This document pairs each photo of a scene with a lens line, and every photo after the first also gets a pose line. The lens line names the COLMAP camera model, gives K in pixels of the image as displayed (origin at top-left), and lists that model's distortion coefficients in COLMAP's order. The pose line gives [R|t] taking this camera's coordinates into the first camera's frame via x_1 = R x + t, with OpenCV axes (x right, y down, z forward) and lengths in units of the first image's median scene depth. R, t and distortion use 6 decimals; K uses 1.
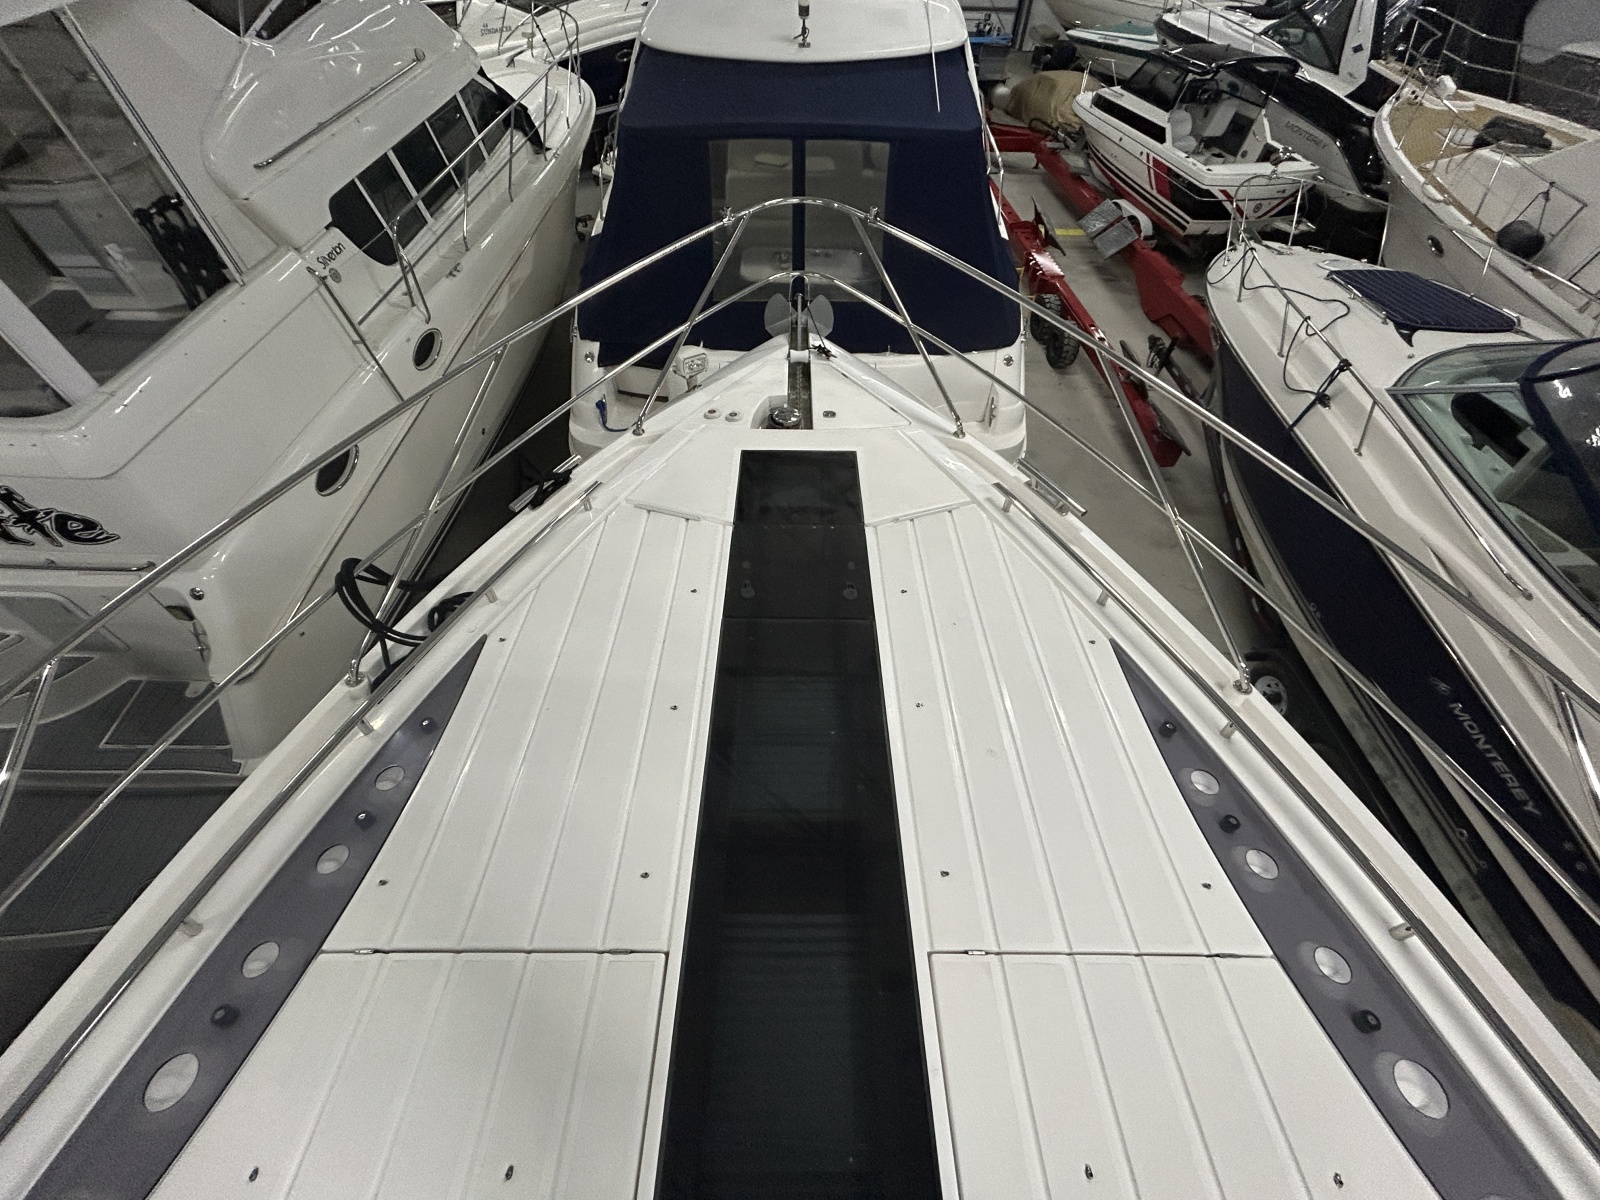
lens RADIAL K [[645.2, 0, 800.0], [0, 645.2, 600.0], [0, 0, 1]] dist [0.003476, 0.000876]
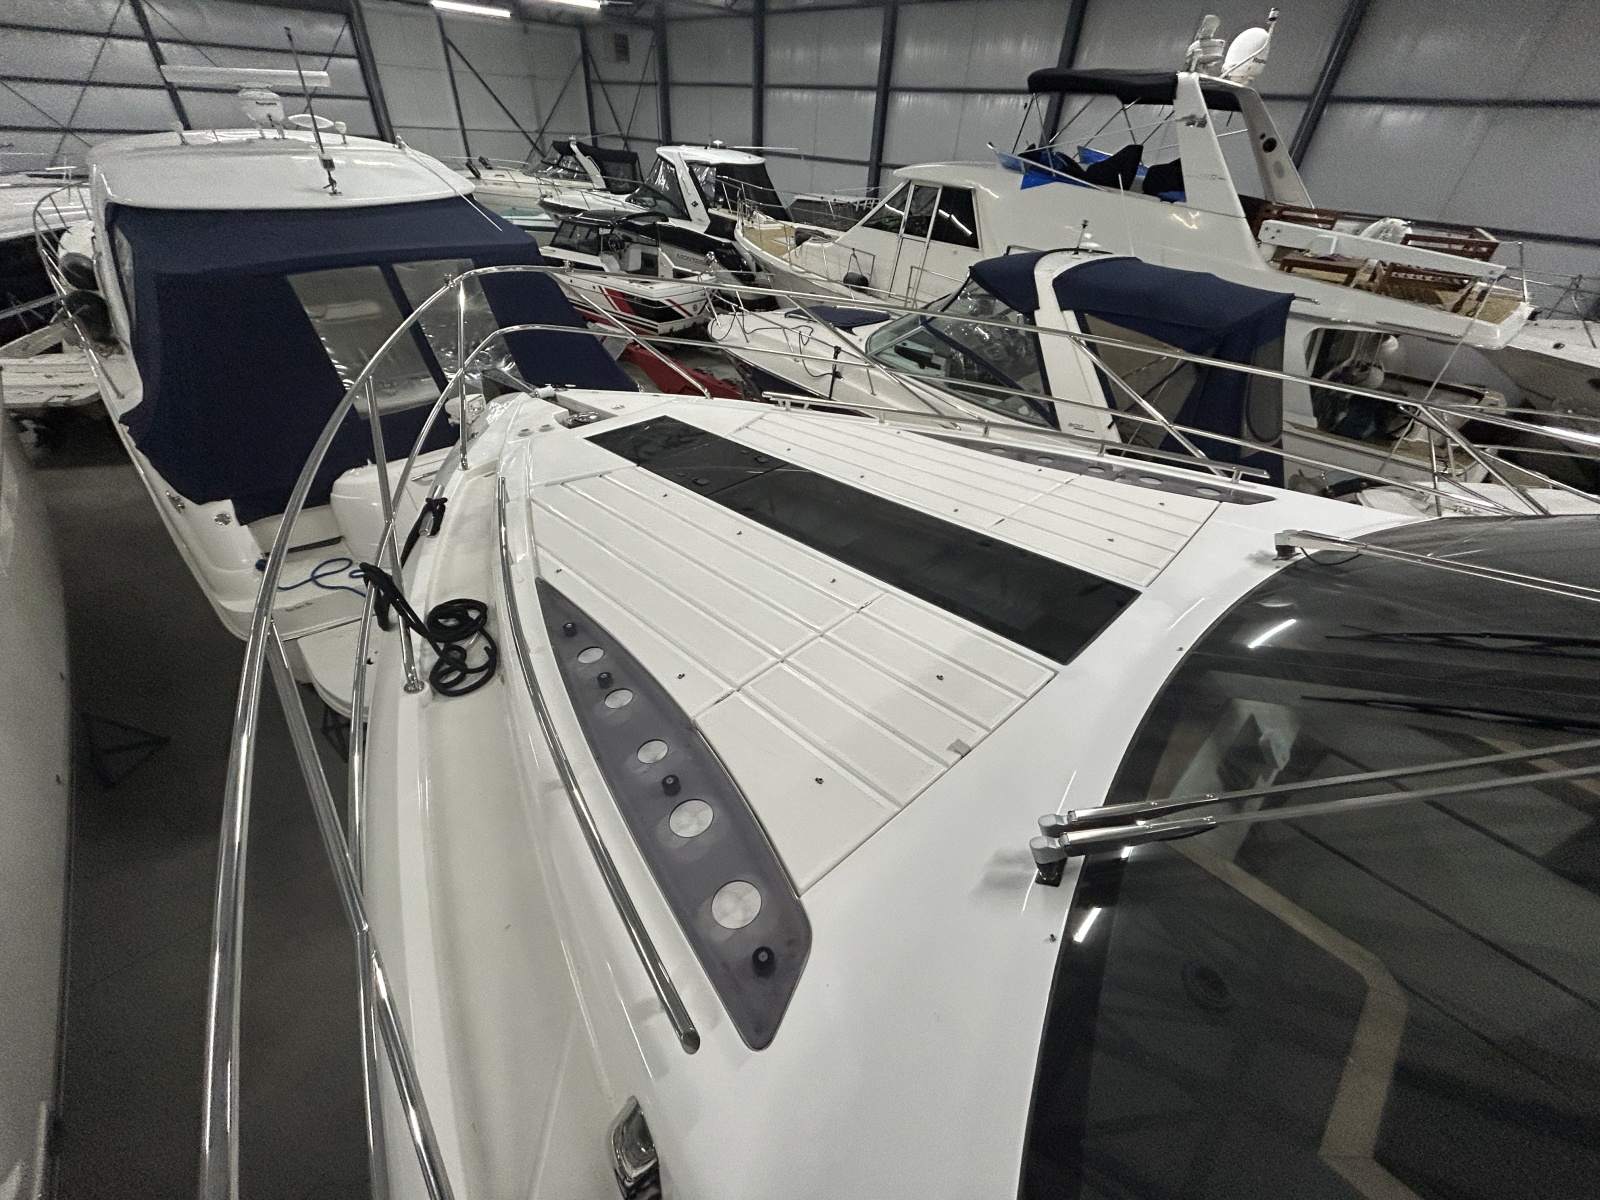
lens RADIAL K [[645.2, 0, 800.0], [0, 645.2, 600.0], [0, 0, 1]] dist [0.003476, 0.000876]
pose [[0.711386, -0.412765, 0.568820, -0.329720], [0.518893, 0.854347, -0.028988, 0.140029], [-0.474005, 0.315778, 0.821951, -0.027353]]
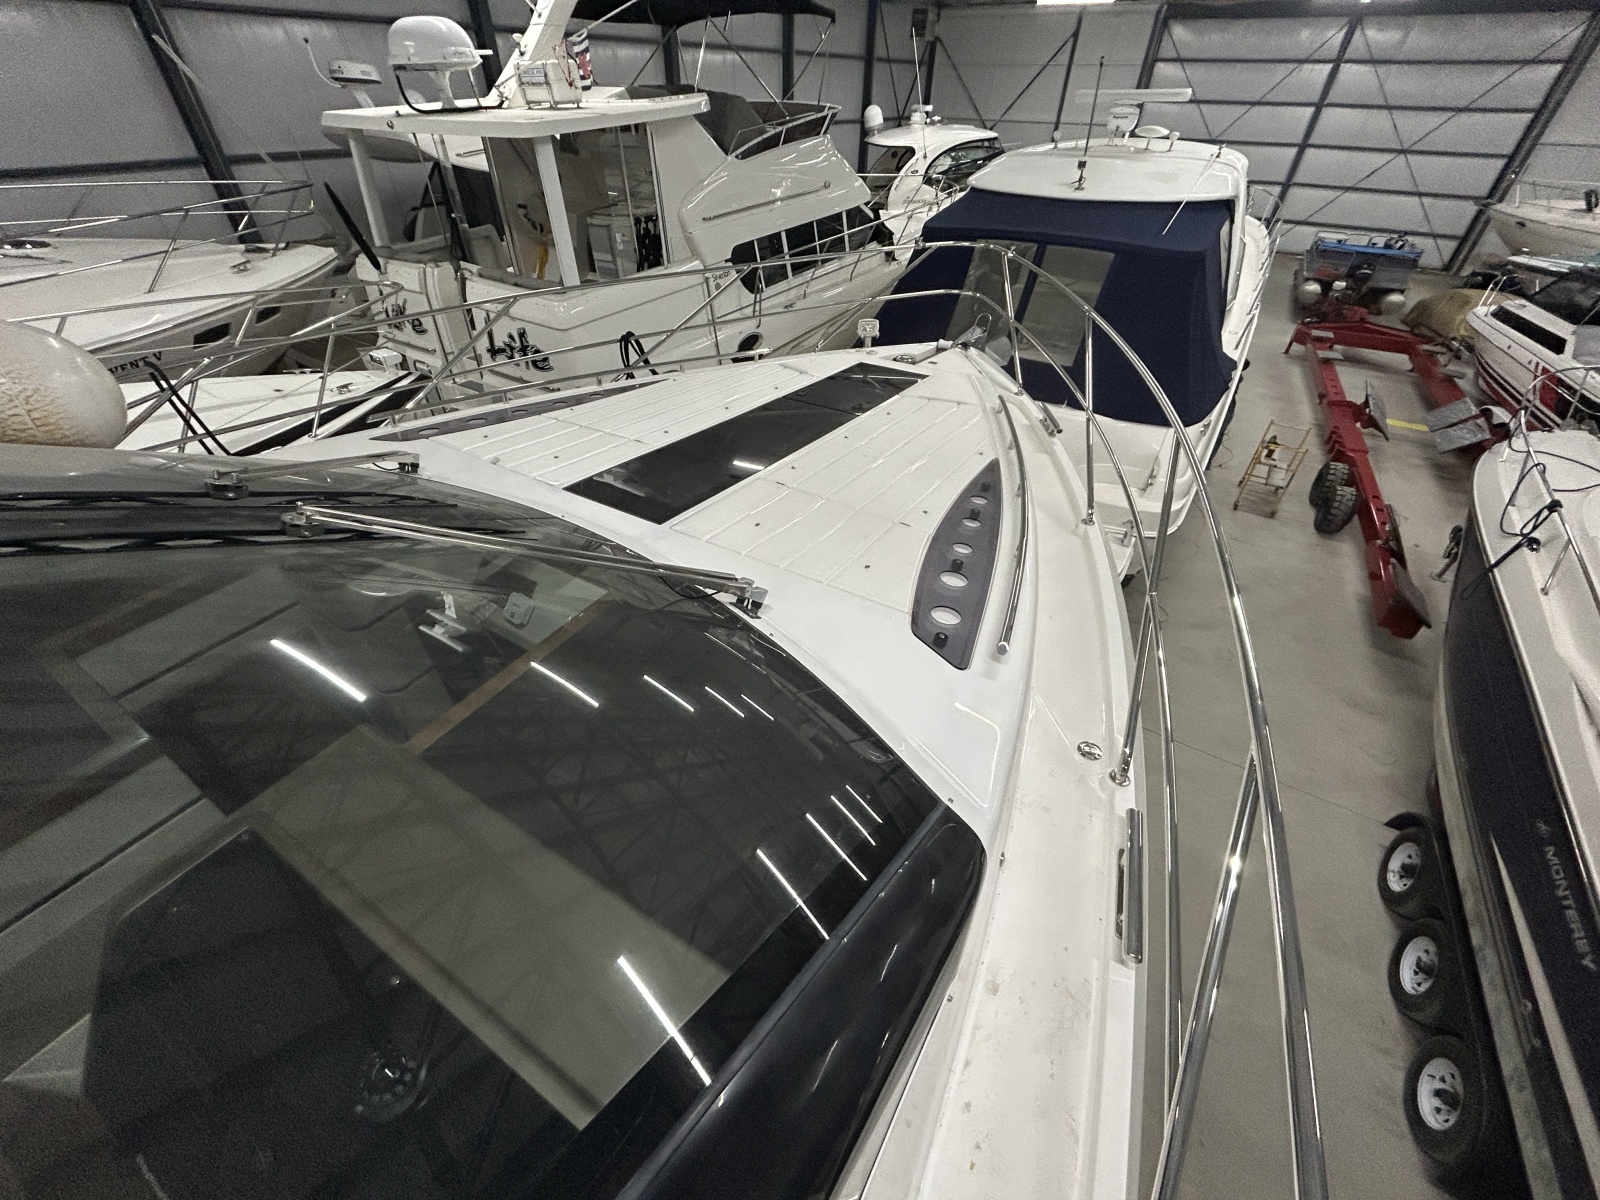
lens RADIAL K [[655.5, 0, 800.0], [0, 655.5, 600.0], [0, 0, 1]] dist [0.000402, 0.000473]
pose [[0.854118, 0.316414, -0.412753, 0.337498], [-0.397314, 0.909093, -0.125265, 0.296899], [0.335595, 0.270984, 0.902188, -0.167822]]
